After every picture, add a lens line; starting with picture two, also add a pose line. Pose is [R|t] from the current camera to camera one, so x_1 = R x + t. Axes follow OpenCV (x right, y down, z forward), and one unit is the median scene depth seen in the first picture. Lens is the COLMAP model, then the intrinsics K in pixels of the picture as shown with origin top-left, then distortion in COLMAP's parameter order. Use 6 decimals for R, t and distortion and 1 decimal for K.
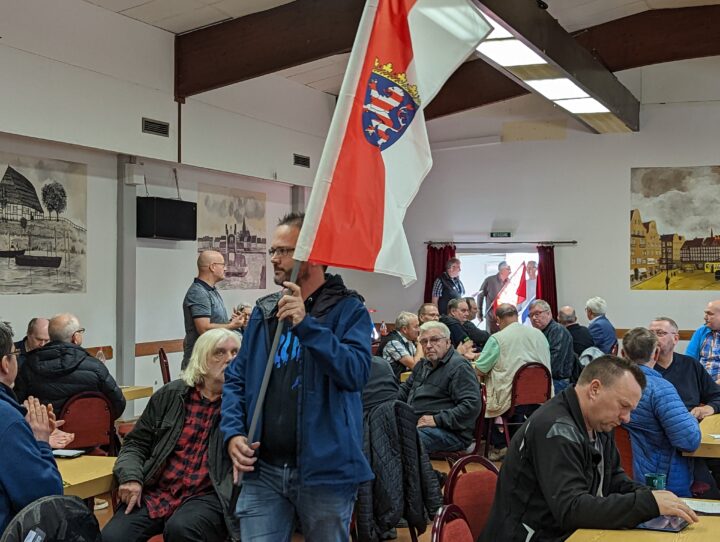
lens RADIAL K [[1236.5, 0, 345.4], [0, 1236.5, 263.6], [0, 0, 1]] dist [0.175278, -0.513111]
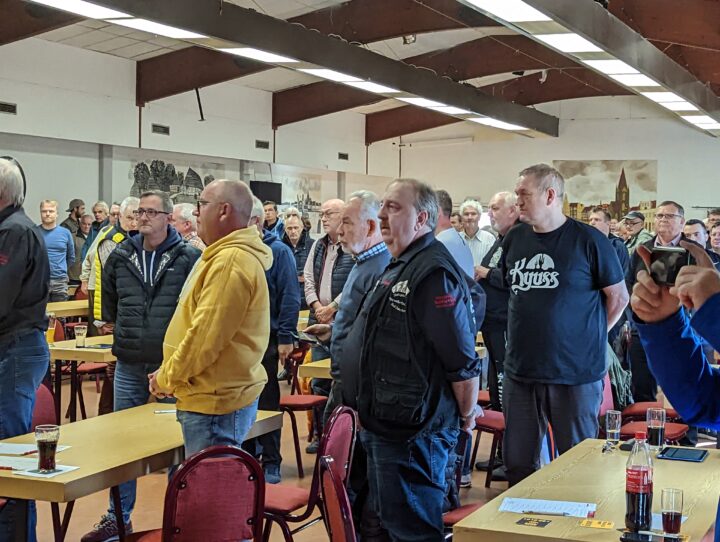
lens RADIAL K [[1239.5, 0, 347.3], [0, 1239.5, 252.6], [0, 0, 1]] dist [0.222678, -0.959175]
pose [[0.998945, 0.015825, -0.043115, 0.059748], [-0.014353, 0.999311, 0.034242, -0.015485], [0.043627, -0.033587, 0.998483, -0.907272]]
